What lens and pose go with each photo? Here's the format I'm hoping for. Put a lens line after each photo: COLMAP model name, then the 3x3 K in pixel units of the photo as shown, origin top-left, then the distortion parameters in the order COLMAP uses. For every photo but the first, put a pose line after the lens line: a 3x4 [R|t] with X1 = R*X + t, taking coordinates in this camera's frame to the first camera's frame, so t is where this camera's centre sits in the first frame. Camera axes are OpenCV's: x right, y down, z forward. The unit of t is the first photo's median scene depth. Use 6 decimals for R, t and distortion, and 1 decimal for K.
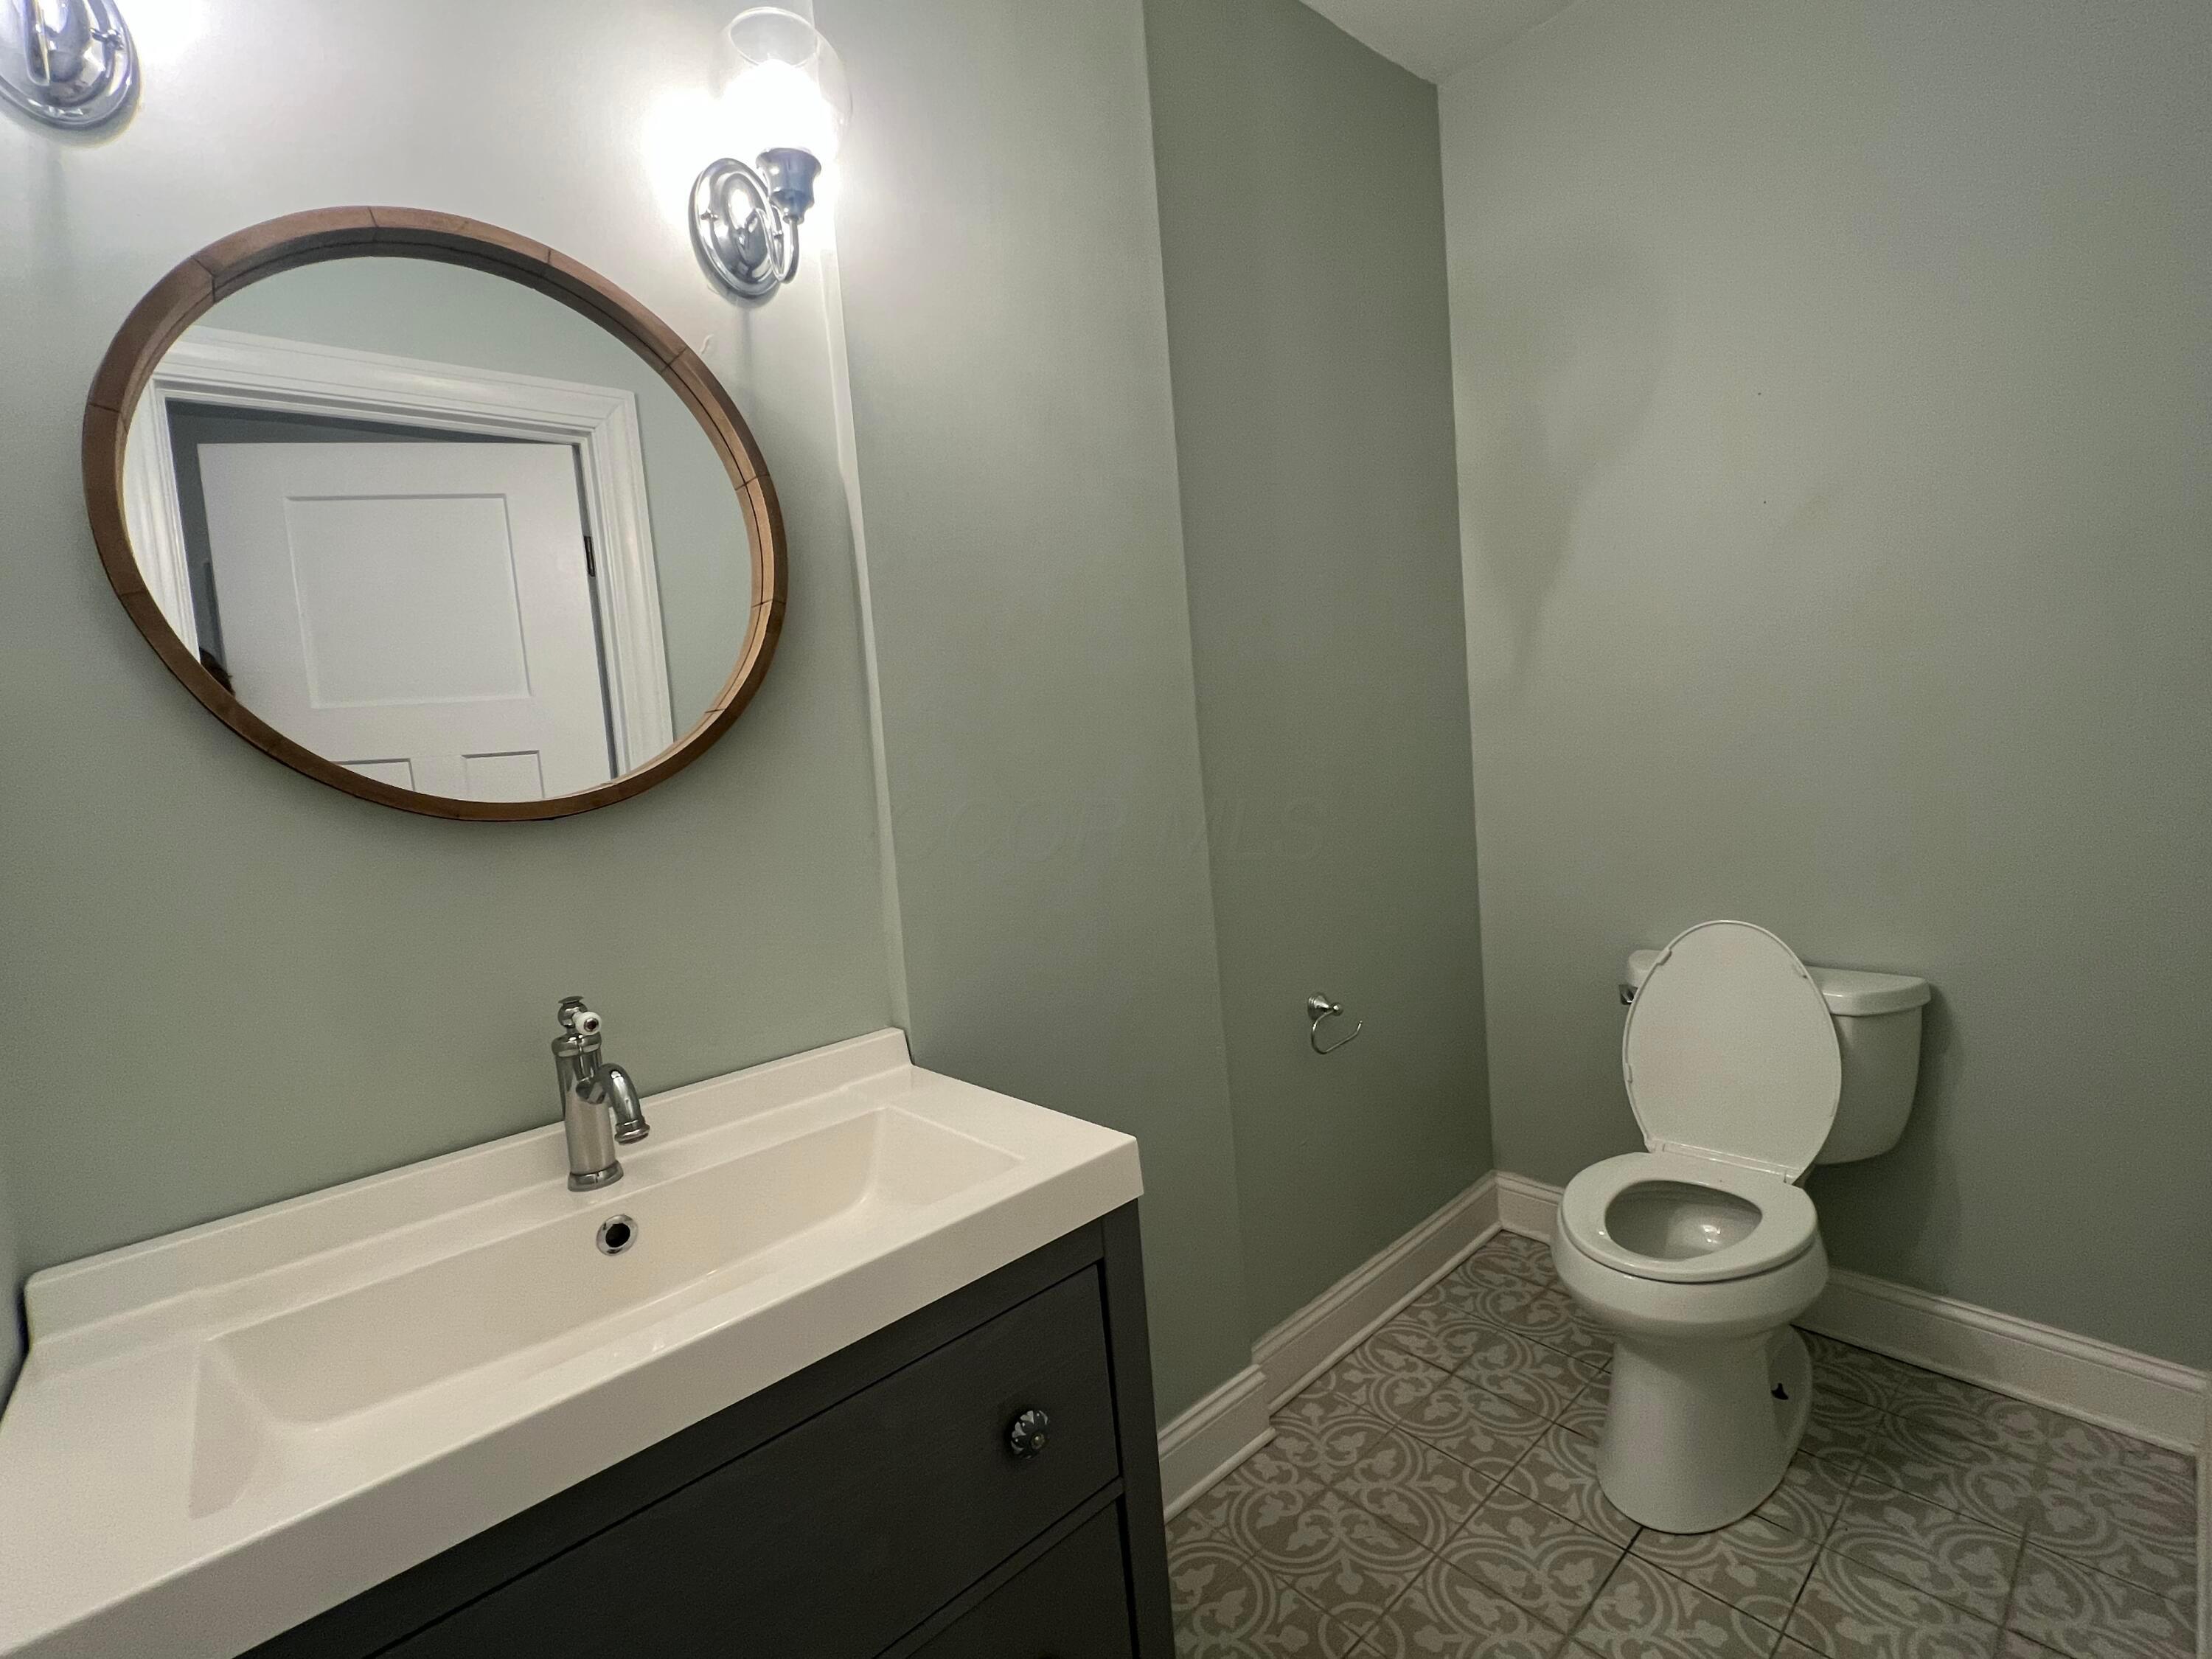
lens RADIAL K [[983.4, 0, 1099.9], [0, 983.4, 824.5], [0, 0, 1]] dist [-0.007106, 0.000476]
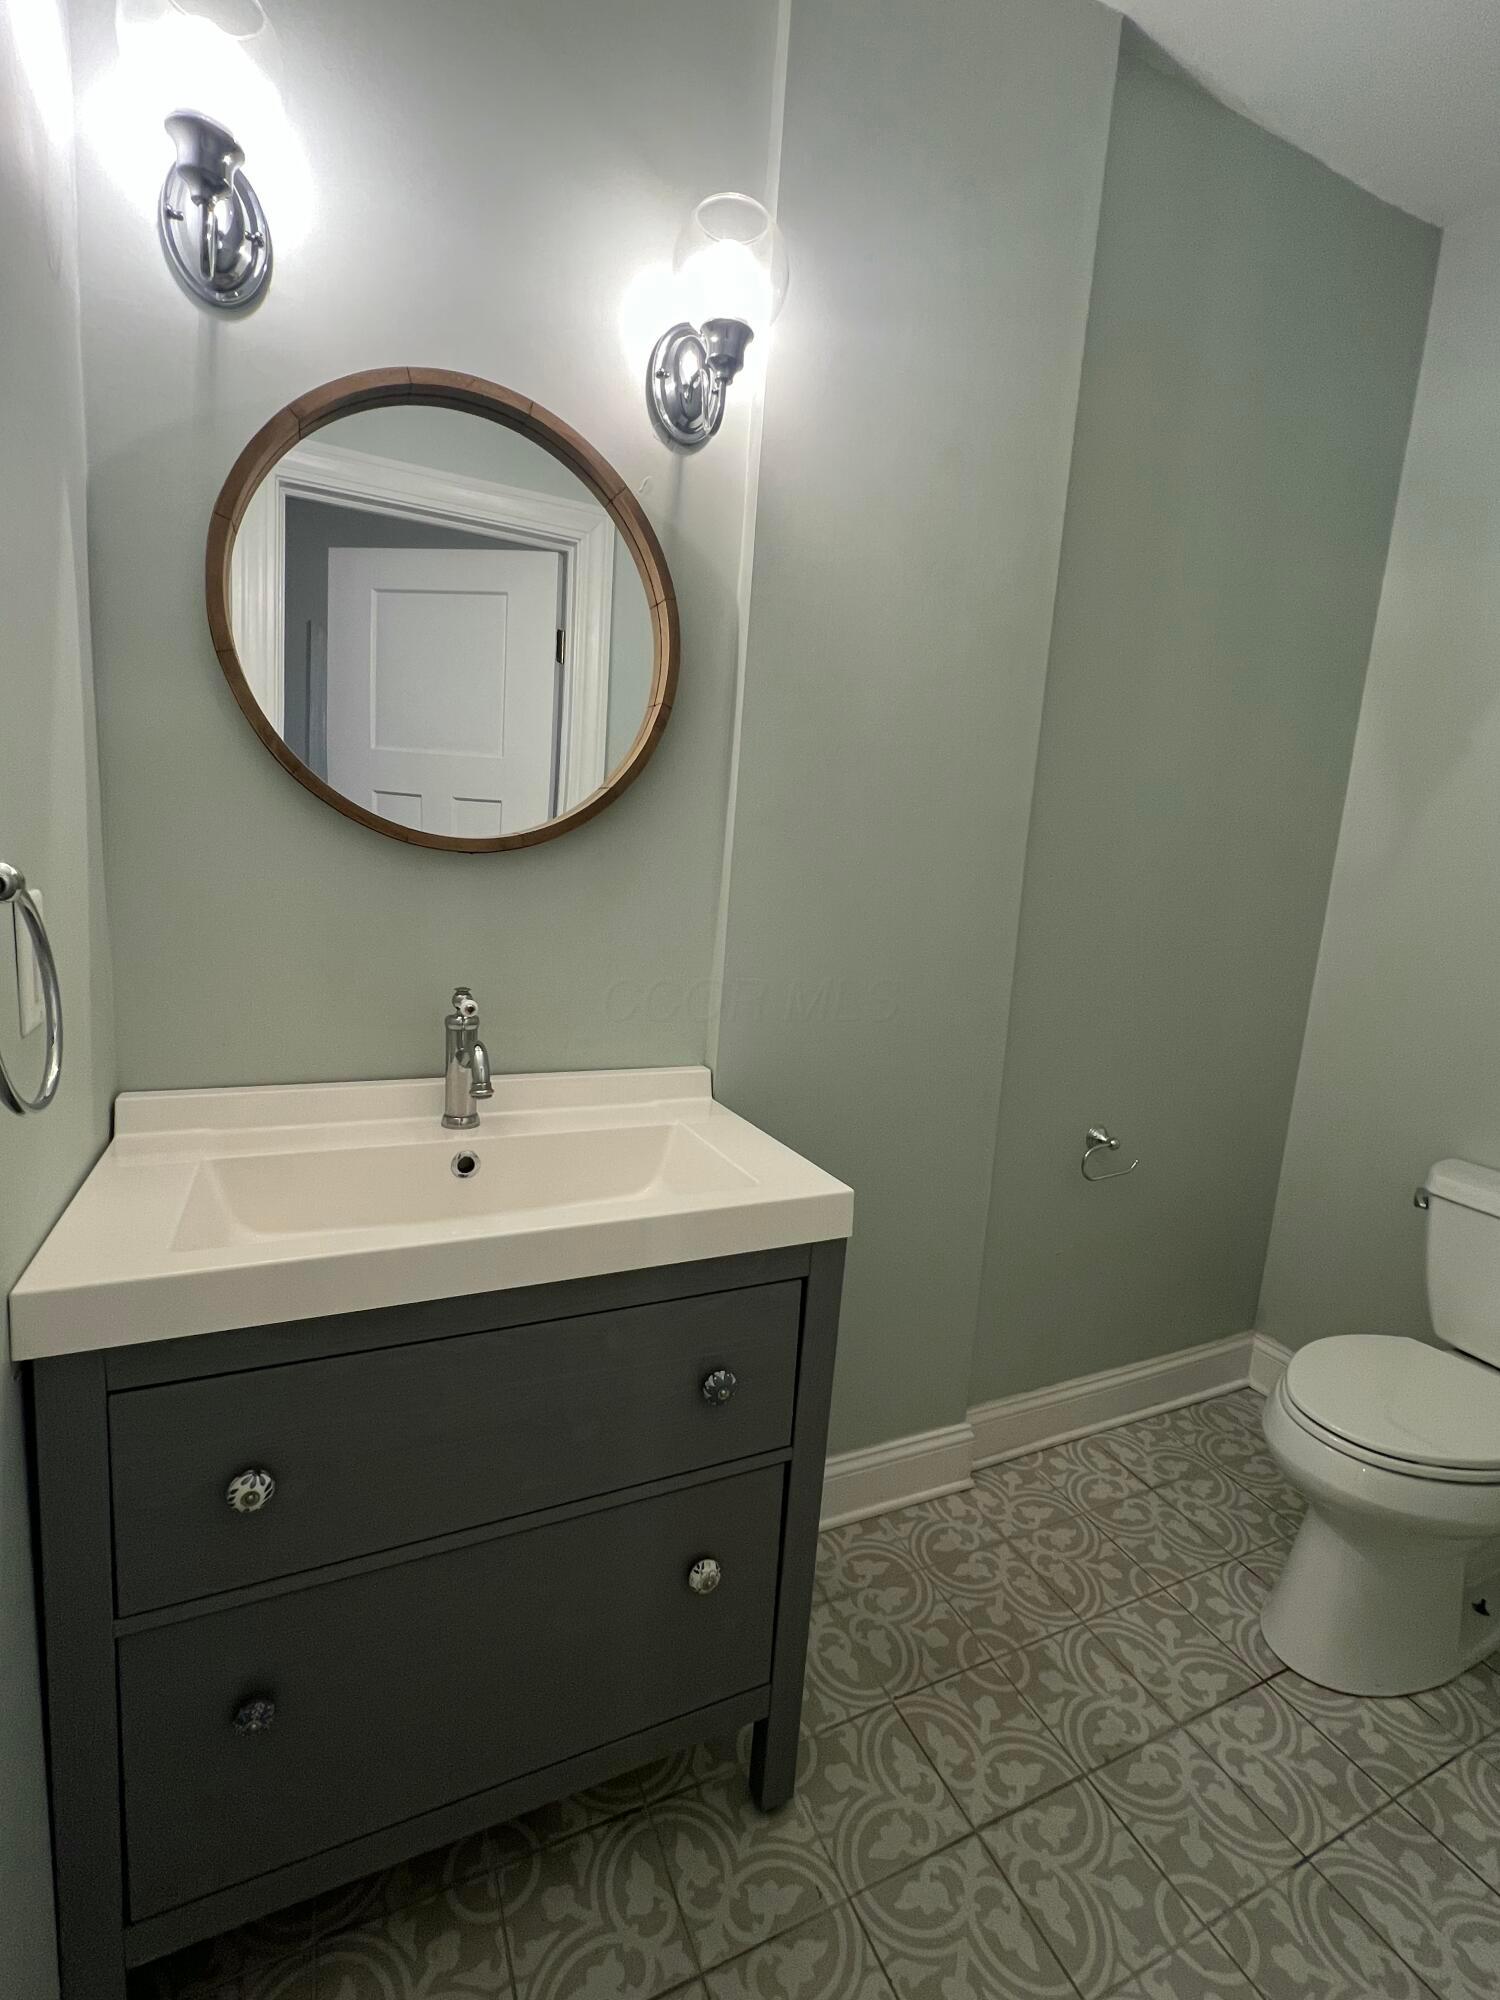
lens RADIAL K [[889.2, 0, 752.2], [0, 889.2, 994.9], [0, 0, 1]] dist [-0.007106, 0.000476]
pose [[0.951207, 0.192965, -0.240768, 0.098710], [-0.173018, 0.979663, 0.101611, -0.004300], [0.255478, -0.054996, 0.965249, -0.054145]]
